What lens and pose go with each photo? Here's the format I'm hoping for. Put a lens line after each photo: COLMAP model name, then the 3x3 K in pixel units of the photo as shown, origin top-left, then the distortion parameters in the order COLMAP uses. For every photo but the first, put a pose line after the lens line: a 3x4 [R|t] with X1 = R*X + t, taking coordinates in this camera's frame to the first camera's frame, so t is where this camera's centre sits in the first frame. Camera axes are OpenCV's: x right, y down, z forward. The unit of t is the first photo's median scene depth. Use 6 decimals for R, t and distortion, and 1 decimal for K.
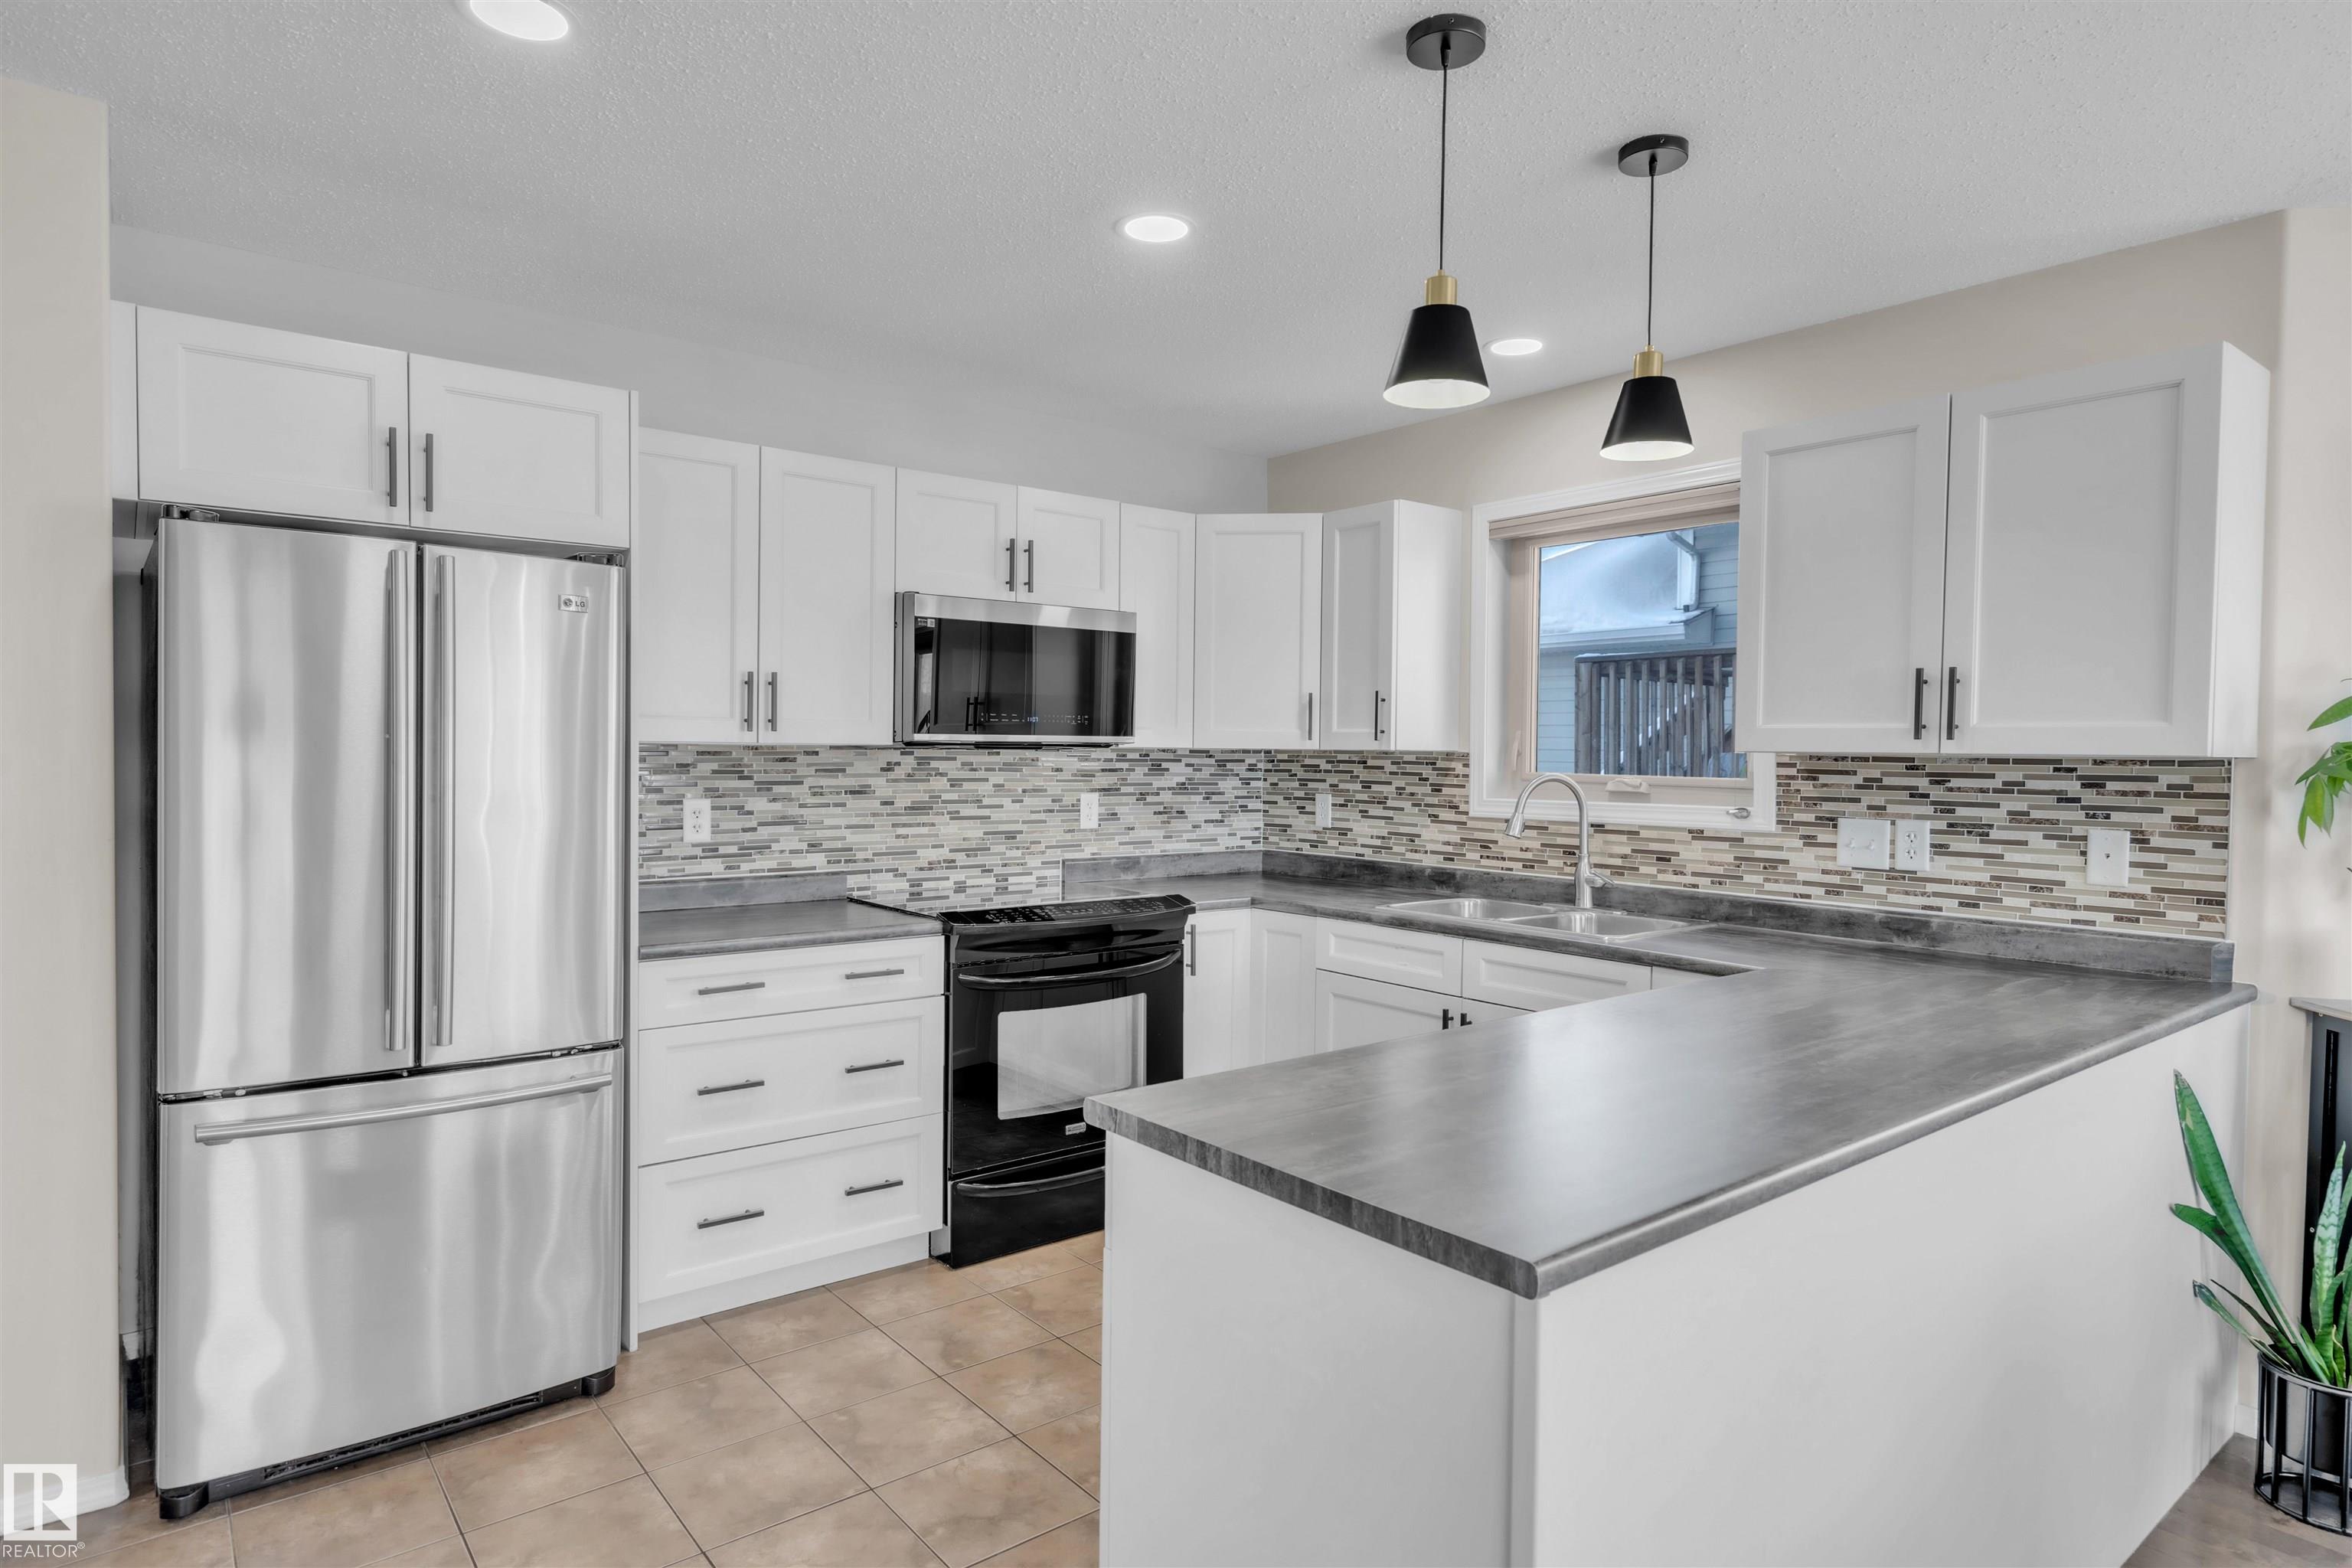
lens RADIAL K [[1303.3, 0, 1180.1], [0, 1303.3, 780.8], [0, 0, 1]] dist [0.007363, 0.000486]
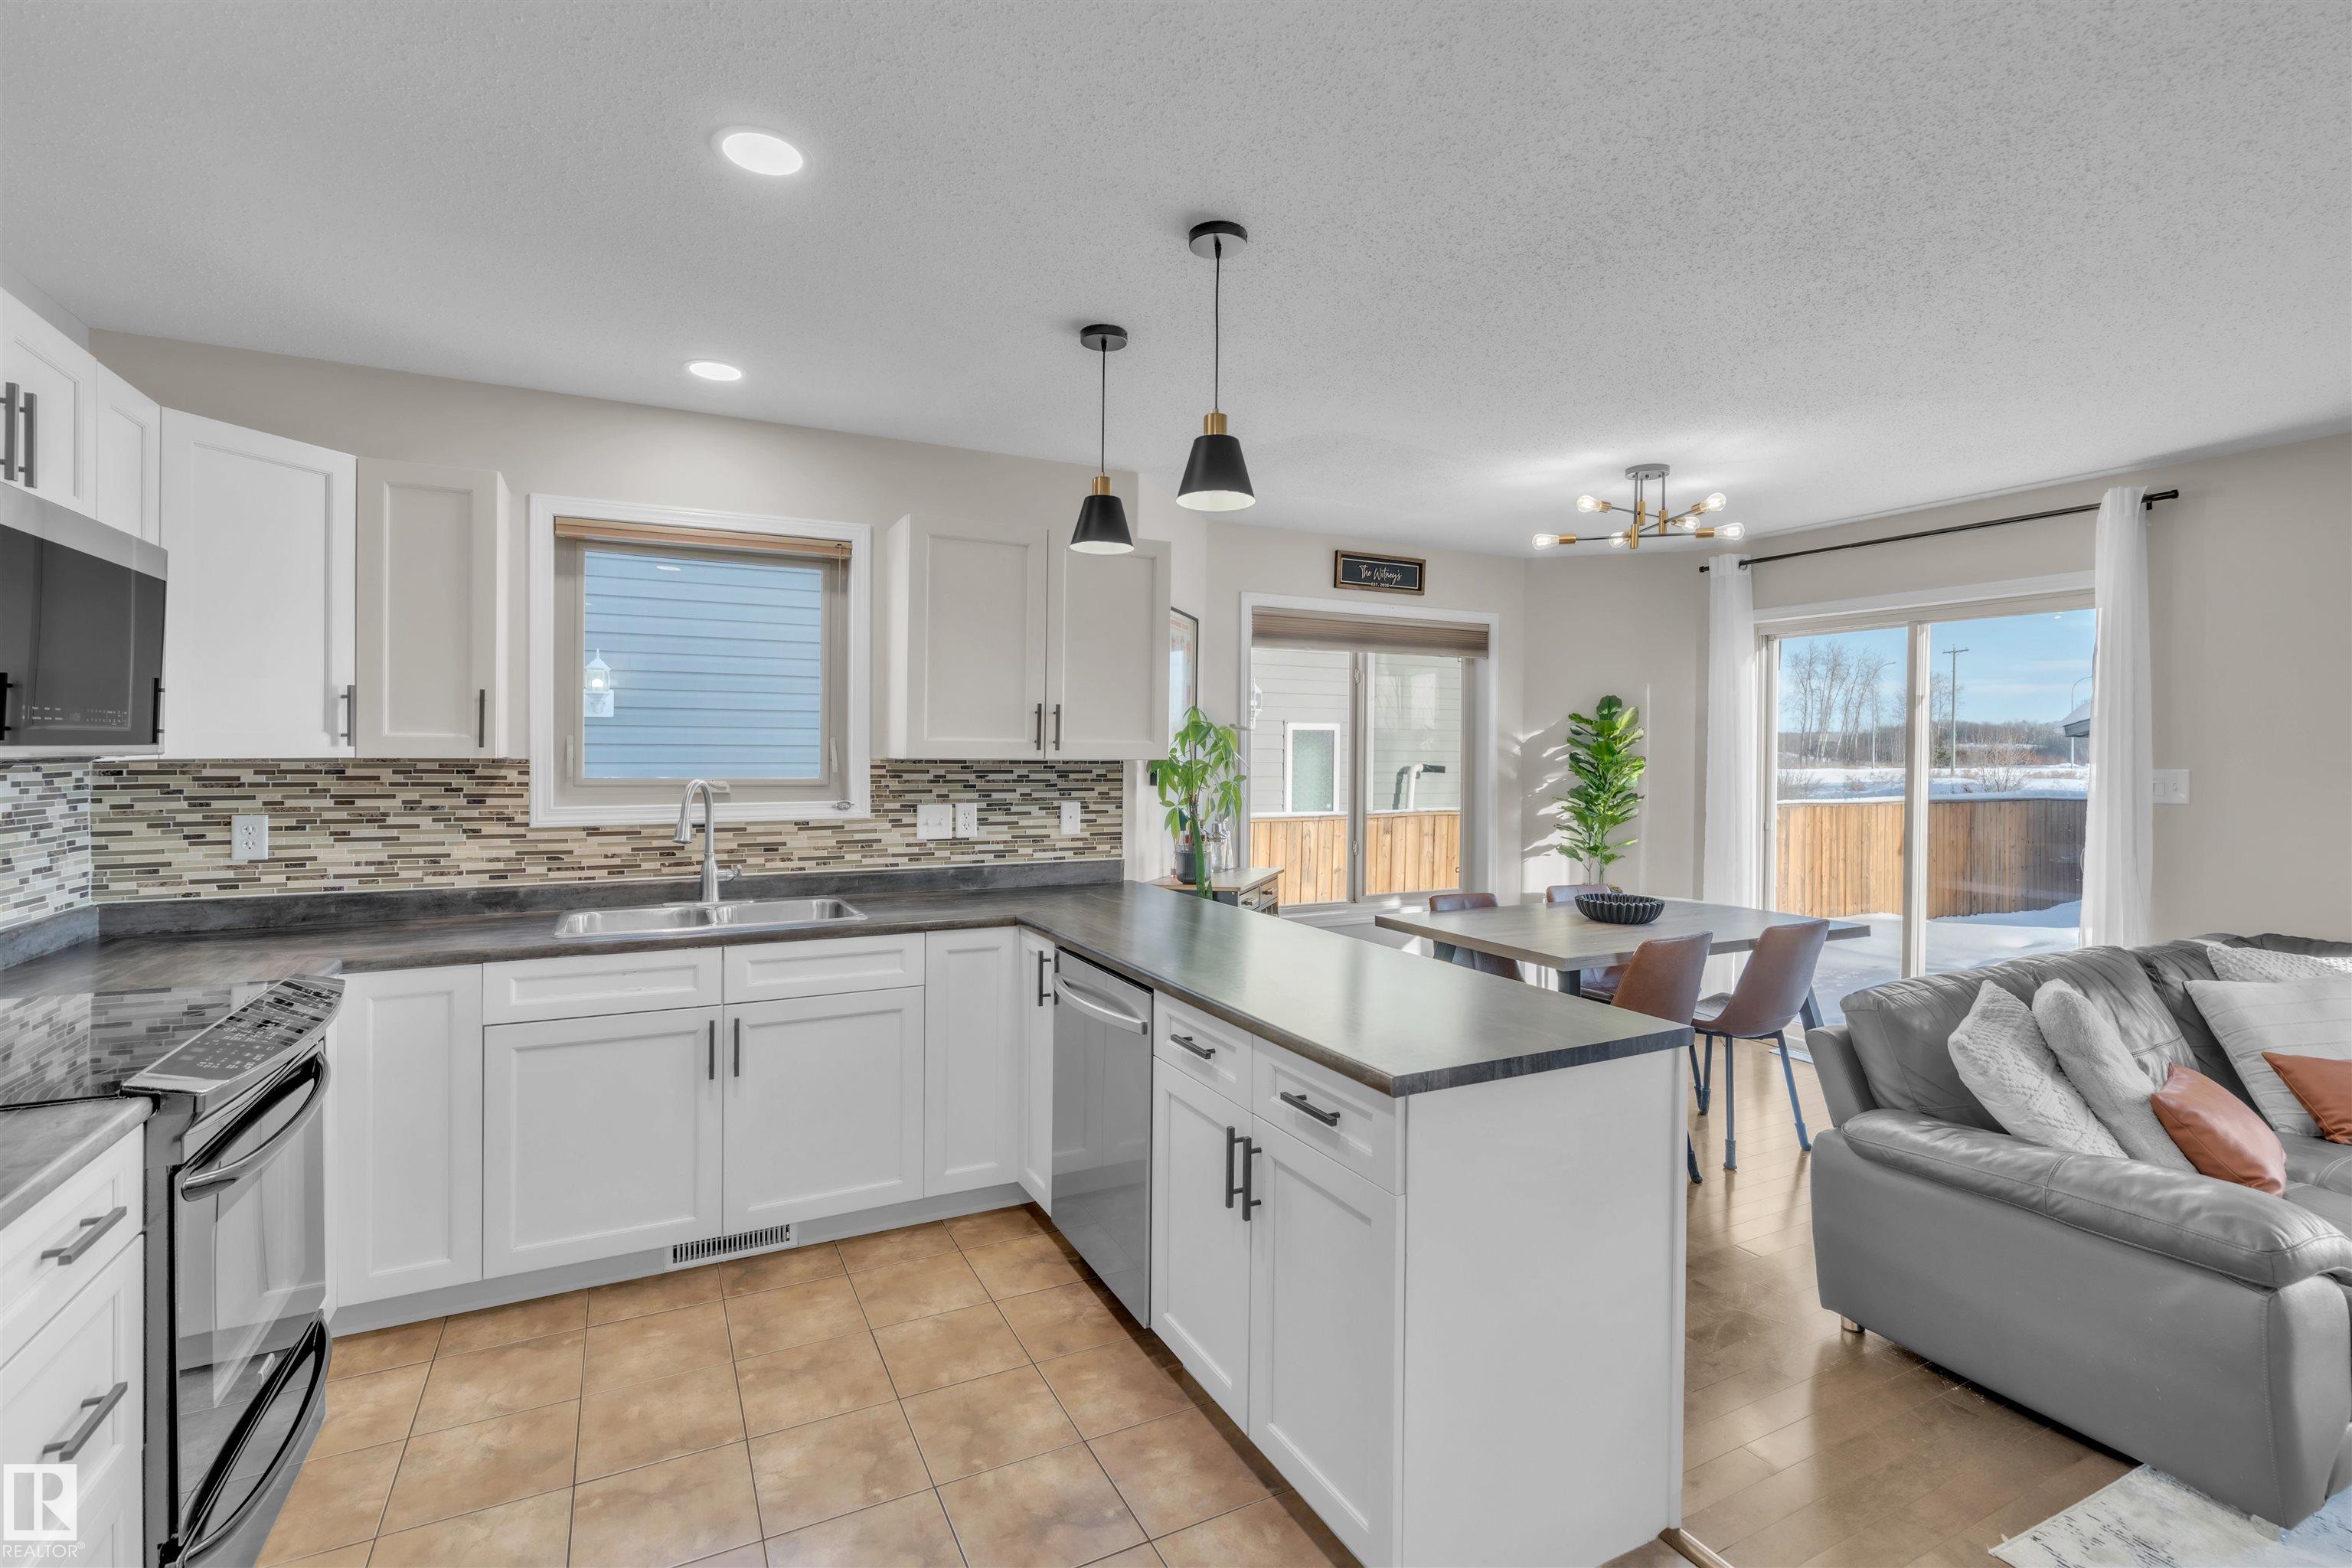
lens RADIAL K [[1072.3, 0, 1170.5], [0, 1072.3, 754.3], [0, 0, 1]] dist [-0.003326, 0.000514]
pose [[0.204709, -0.015564, 0.978699, -0.500460], [0.015750, 0.999797, 0.012606, -0.031896], [-0.978696, 0.012834, 0.204912, 0.464876]]
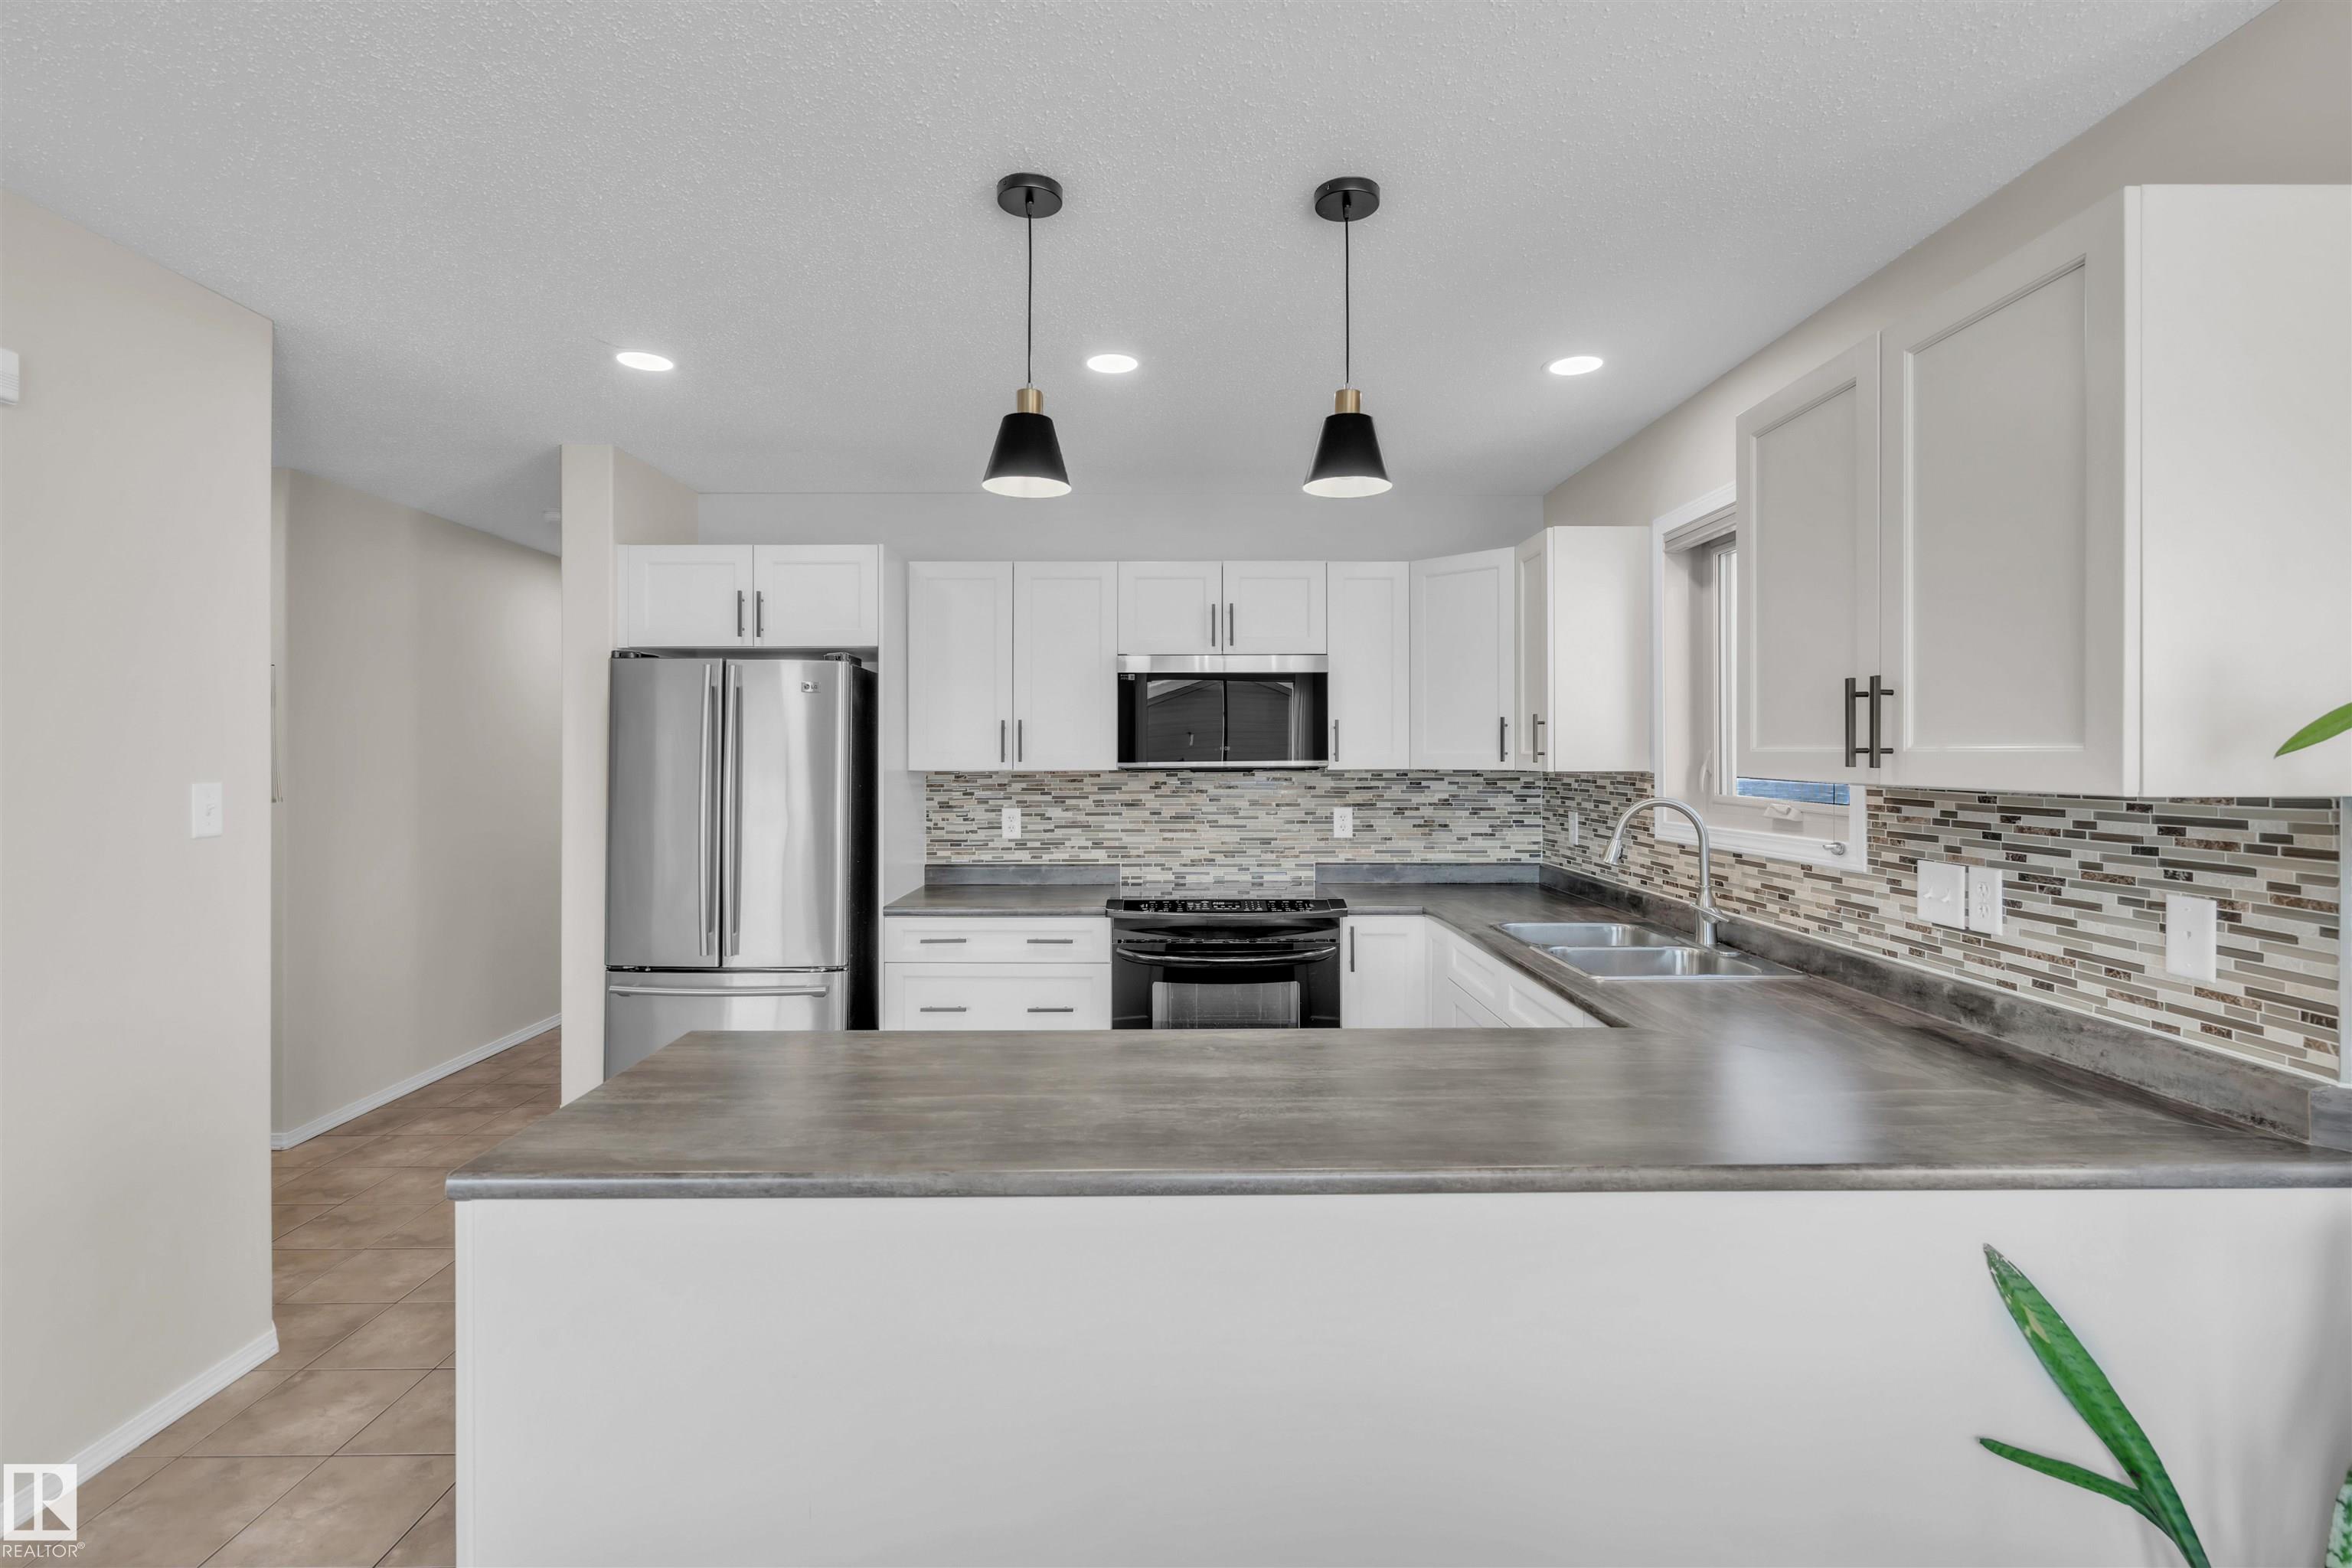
lens RADIAL K [[1072.3, 0, 1180.2], [0, 1072.3, 751.3], [0, 0, 1]] dist [-0.003326, 0.000514]
pose [[0.788111, -0.013867, -0.615377, 0.506697], [-0.004371, 0.999595, -0.028123, -0.016500], [0.615518, 0.024854, 0.787731, 0.181202]]
